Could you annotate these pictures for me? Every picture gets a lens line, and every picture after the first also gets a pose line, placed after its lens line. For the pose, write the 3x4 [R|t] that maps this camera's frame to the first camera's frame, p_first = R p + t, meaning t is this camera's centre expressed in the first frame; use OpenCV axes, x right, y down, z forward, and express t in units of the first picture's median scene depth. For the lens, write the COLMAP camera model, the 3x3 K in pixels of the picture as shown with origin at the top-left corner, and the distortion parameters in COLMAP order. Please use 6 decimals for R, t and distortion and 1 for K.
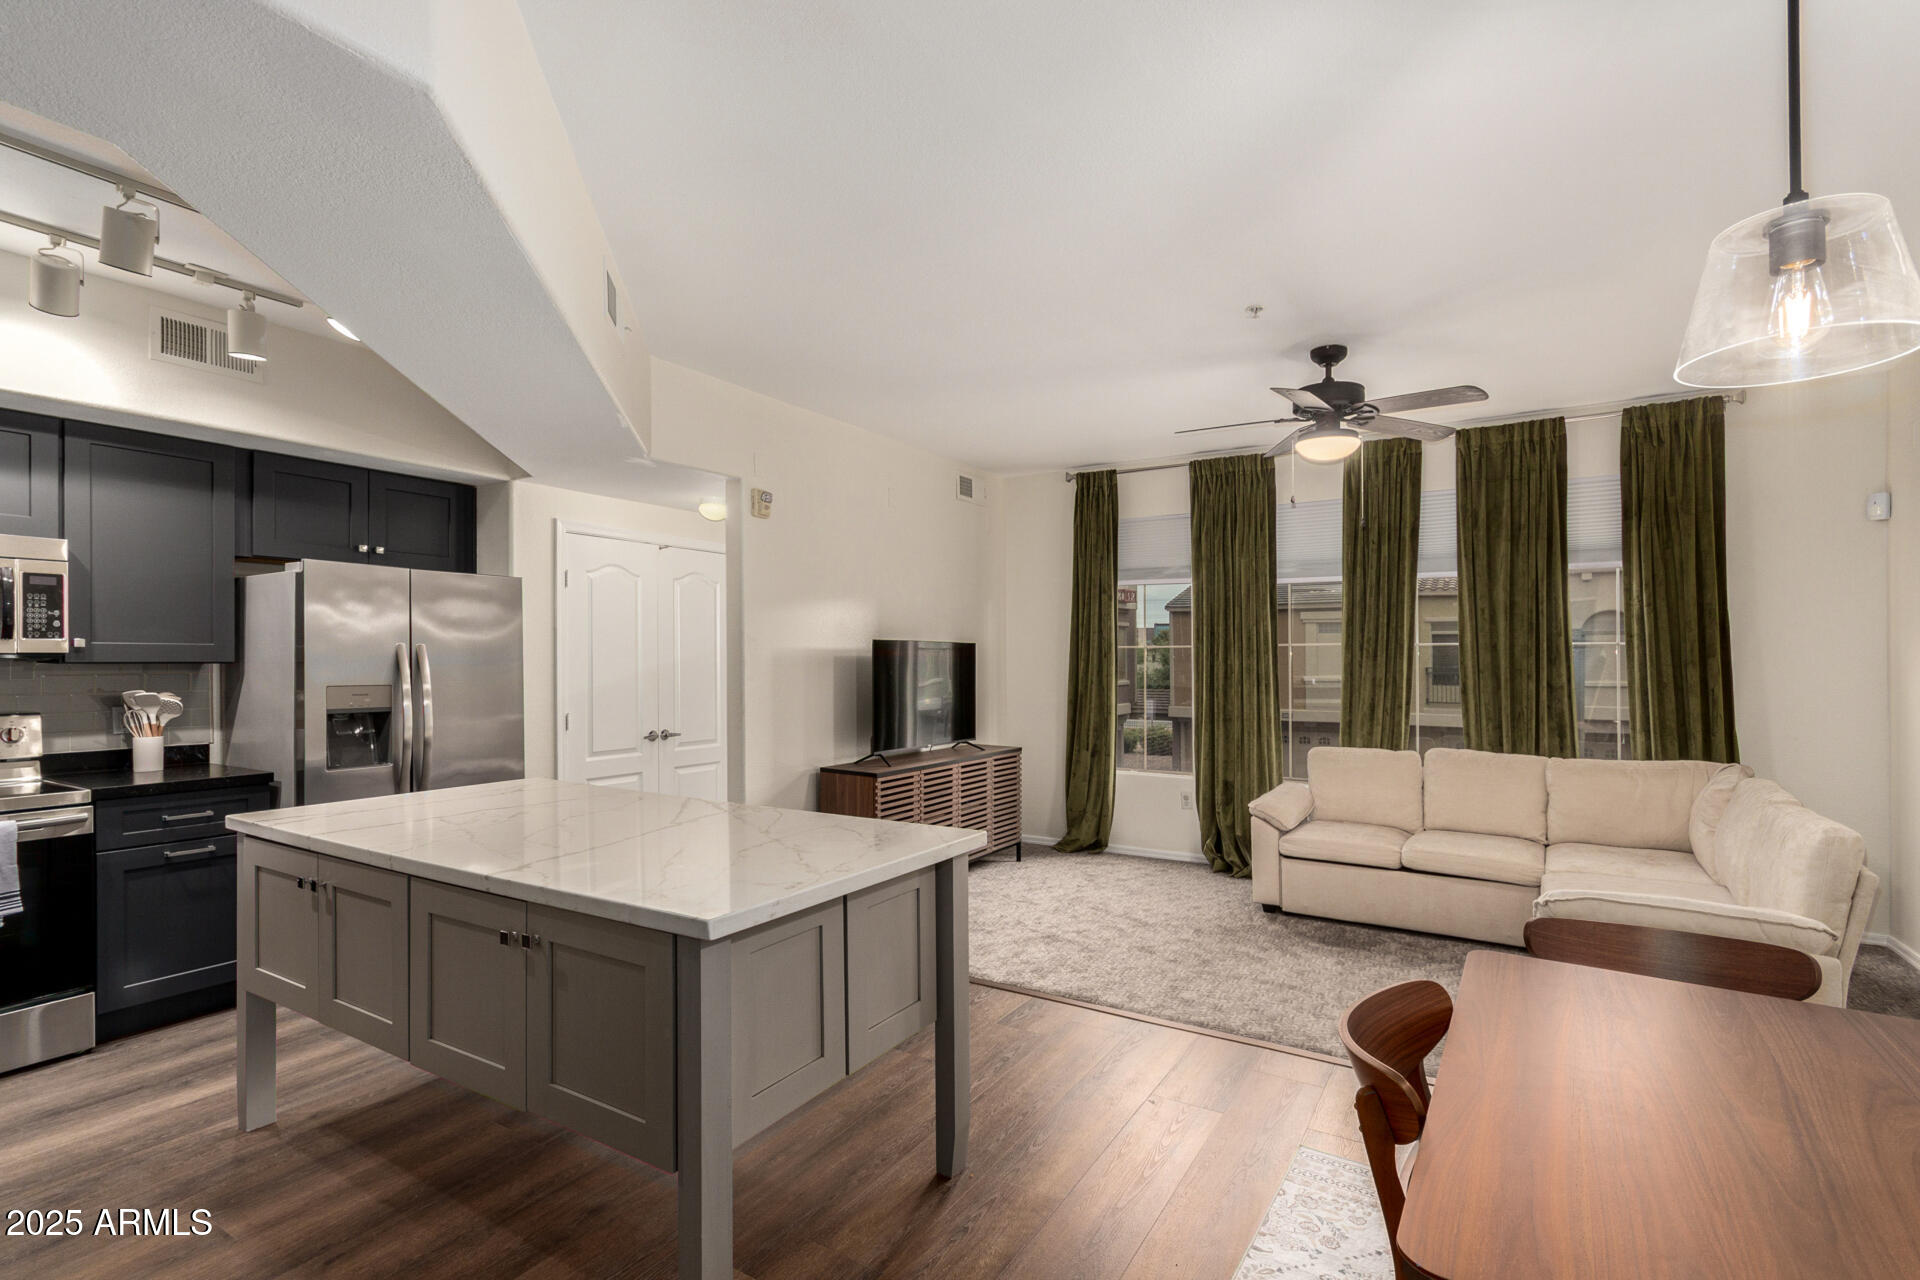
lens RADIAL K [[894.9, 0, 952.3], [0, 894.9, 660.2], [0, 0, 1]] dist [0.004813, 0.000251]
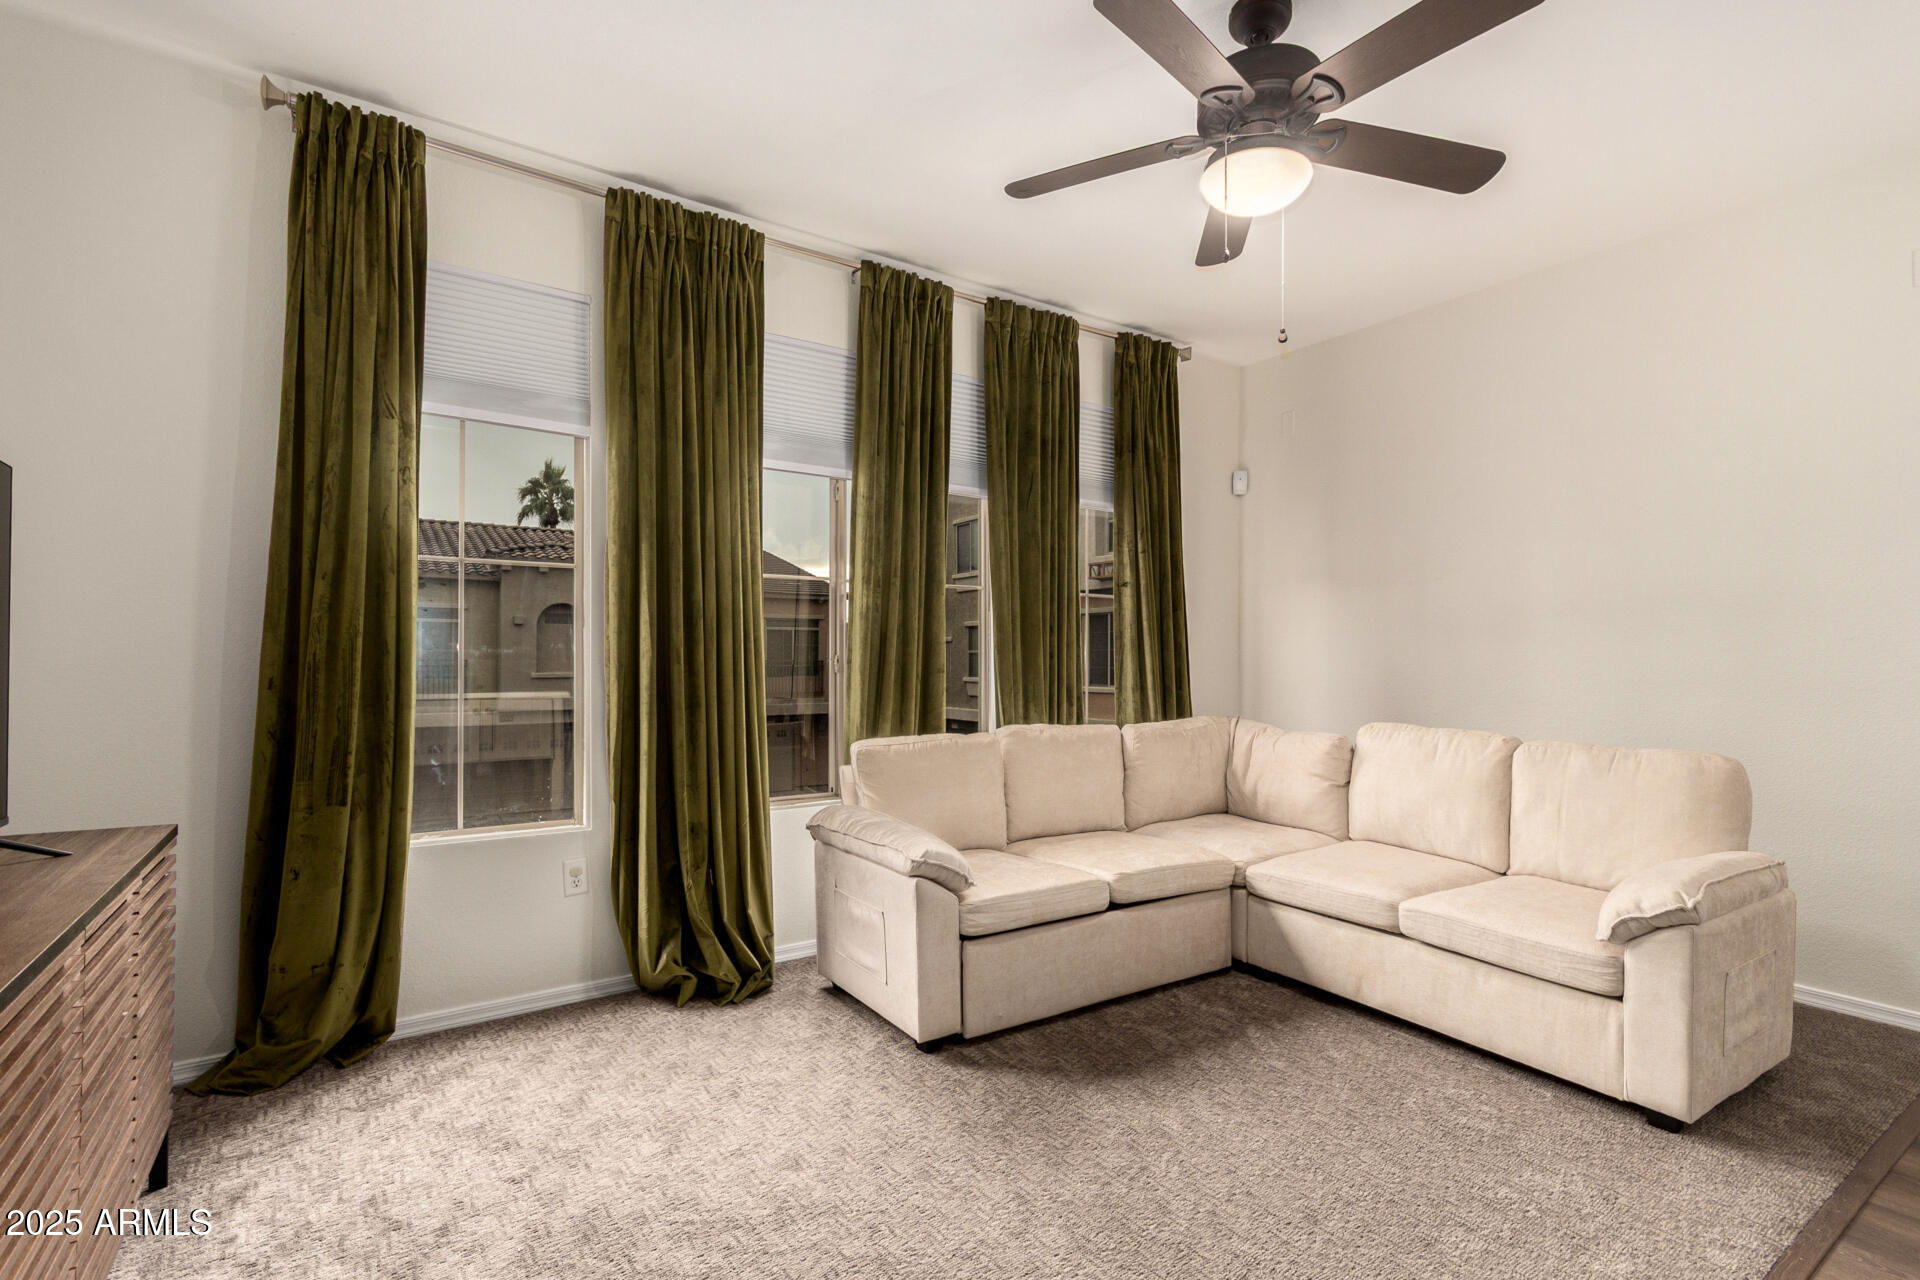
lens RADIAL K [[894.9, 0, 939.0], [0, 894.9, 648.7], [0, 0, 1]] dist [0.004813, 0.000251]
pose [[0.395381, 0.013474, 0.918418, -0.138029], [-0.001307, 0.999900, -0.014107, 0.047838], [-0.918516, 0.004377, 0.395359, 0.773105]]
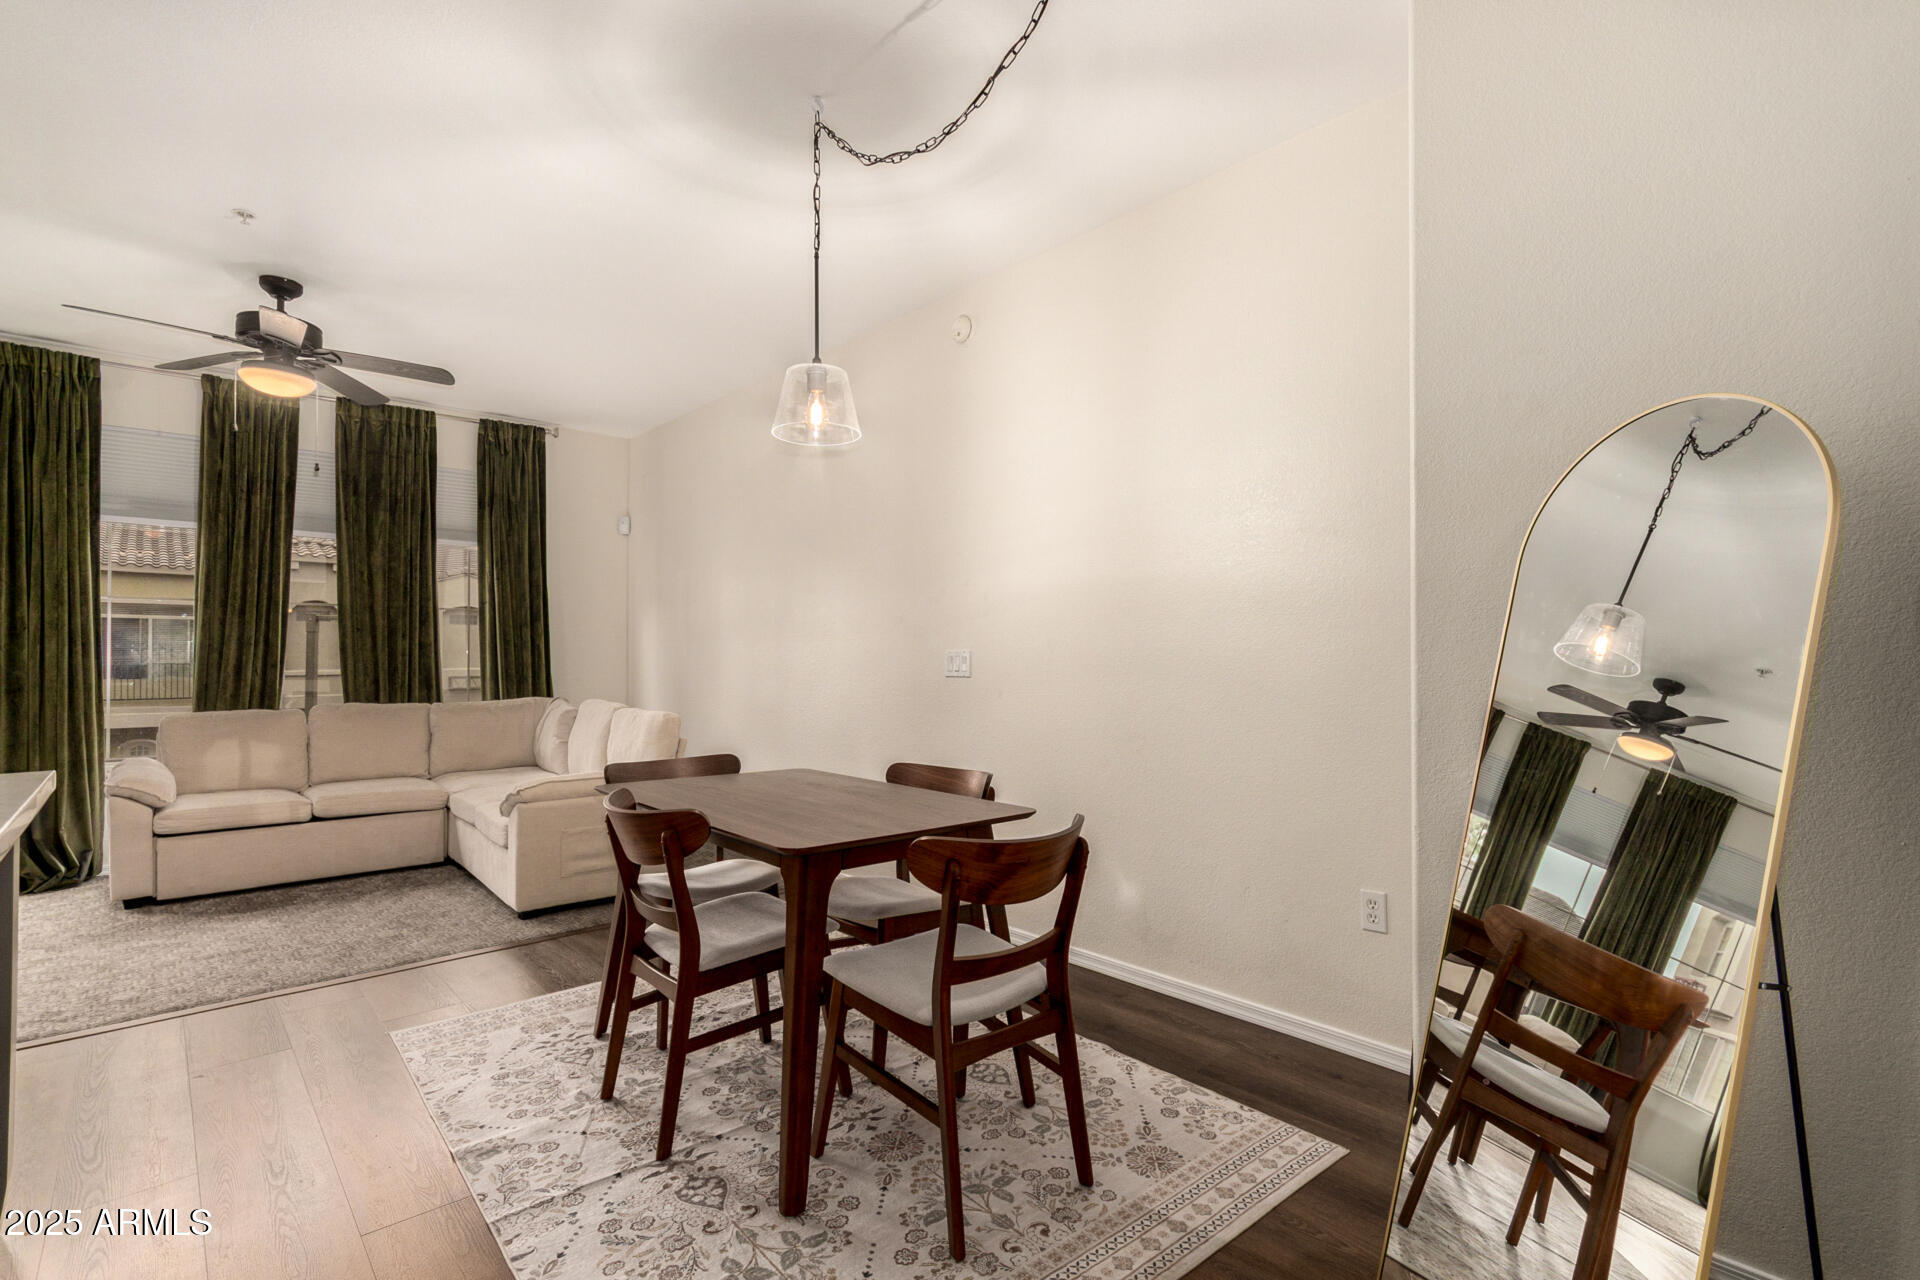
lens RADIAL K [[894.9, 0, 960.7], [0, 894.9, 647.2], [0, 0, 1]] dist [0.004813, 0.000251]
pose [[0.279219, 0.009474, 0.960181, -0.238044], [-0.000066, 0.999952, -0.009847, 0.044586], [-0.960227, 0.002686, 0.279206, 0.019413]]
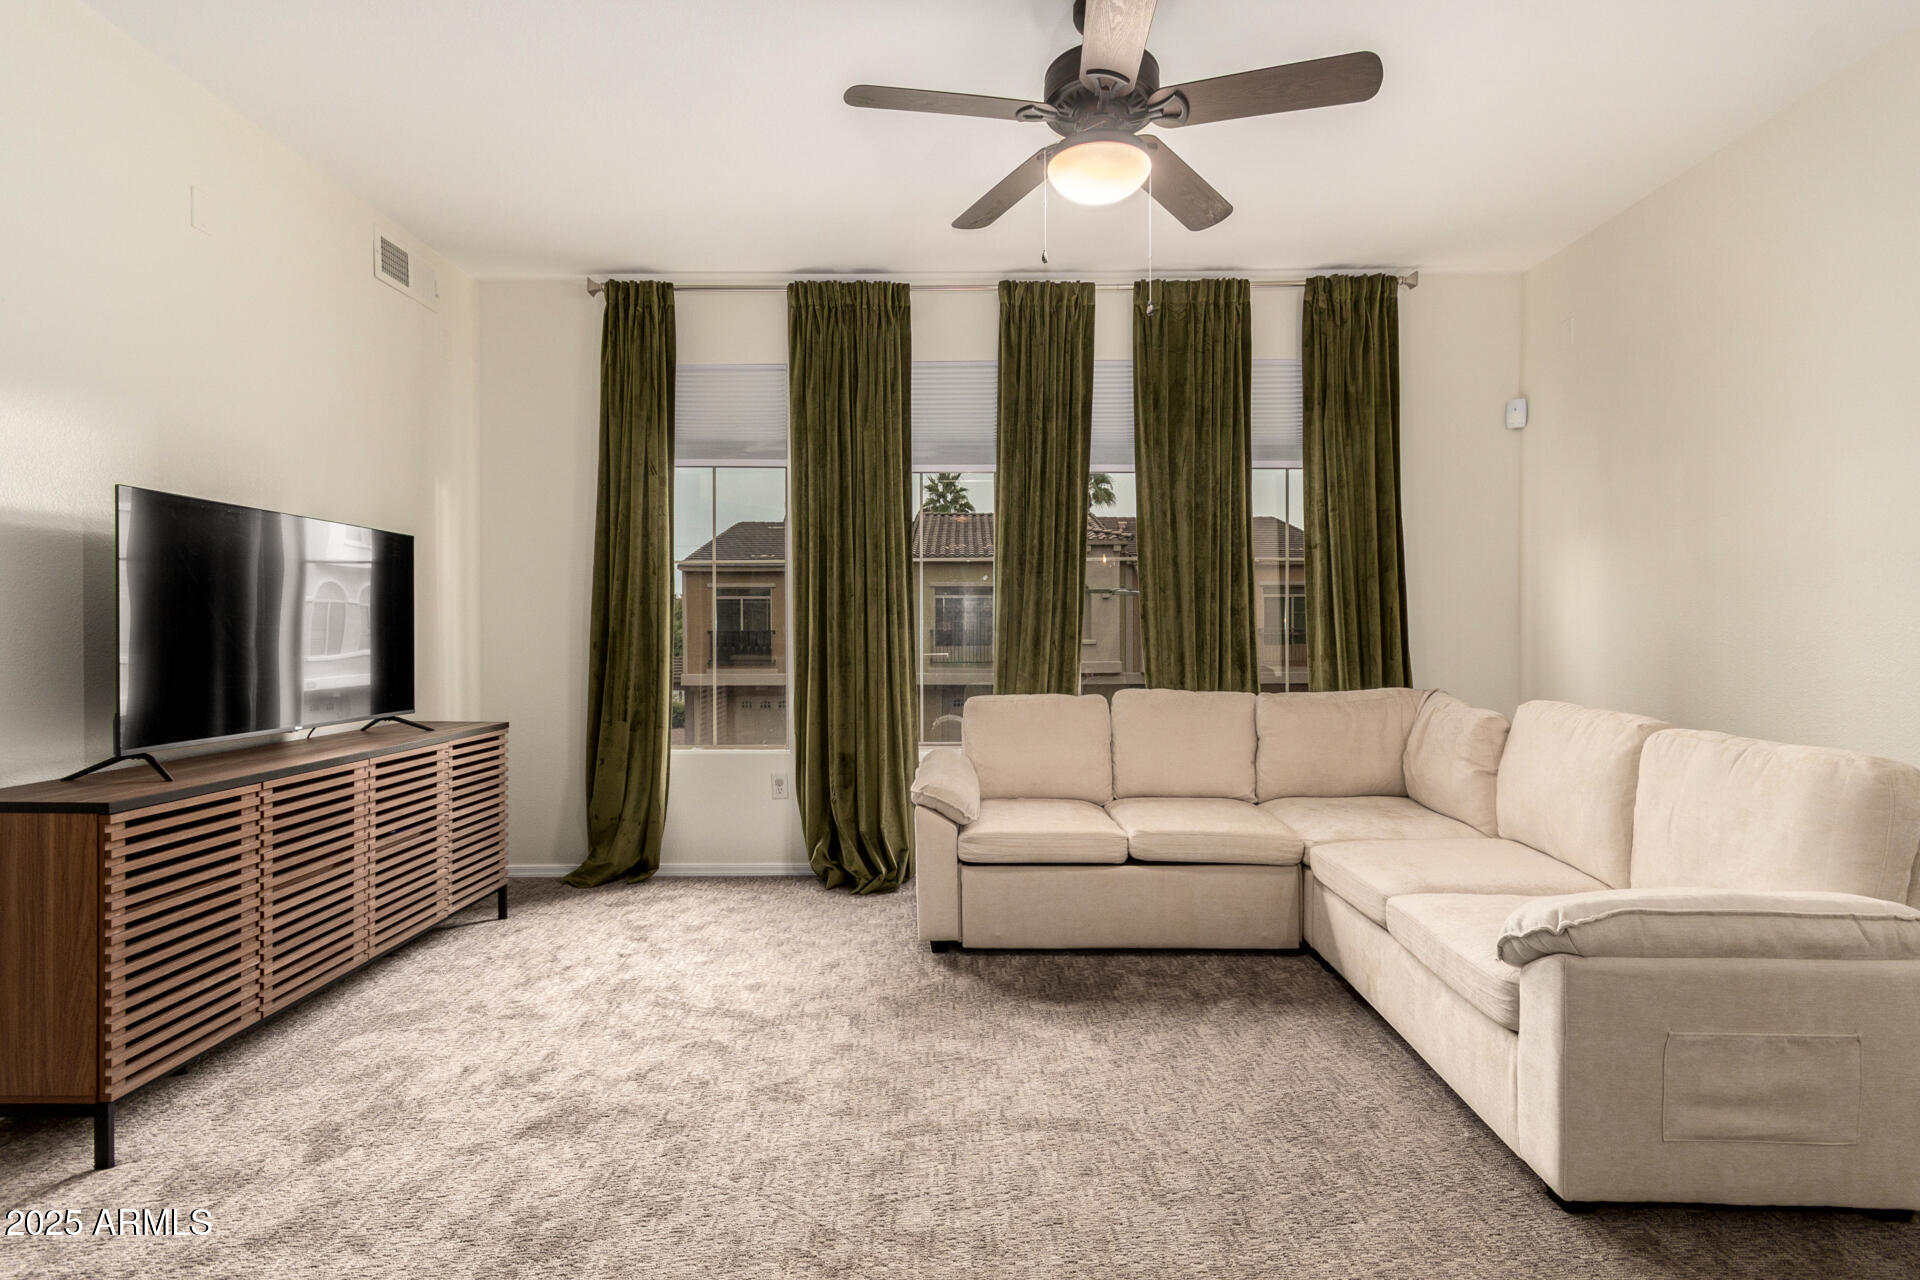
lens RADIAL K [[894.9, 0, 973.0], [0, 894.9, 623.2], [0, 0, 1]] dist [0.004813, 0.000251]
pose [[0.845778, 0.000547, 0.533535, 0.027661], [0.003745, 0.999969, -0.006963, 0.047918], [-0.533522, 0.007887, 0.845749, 0.432105]]
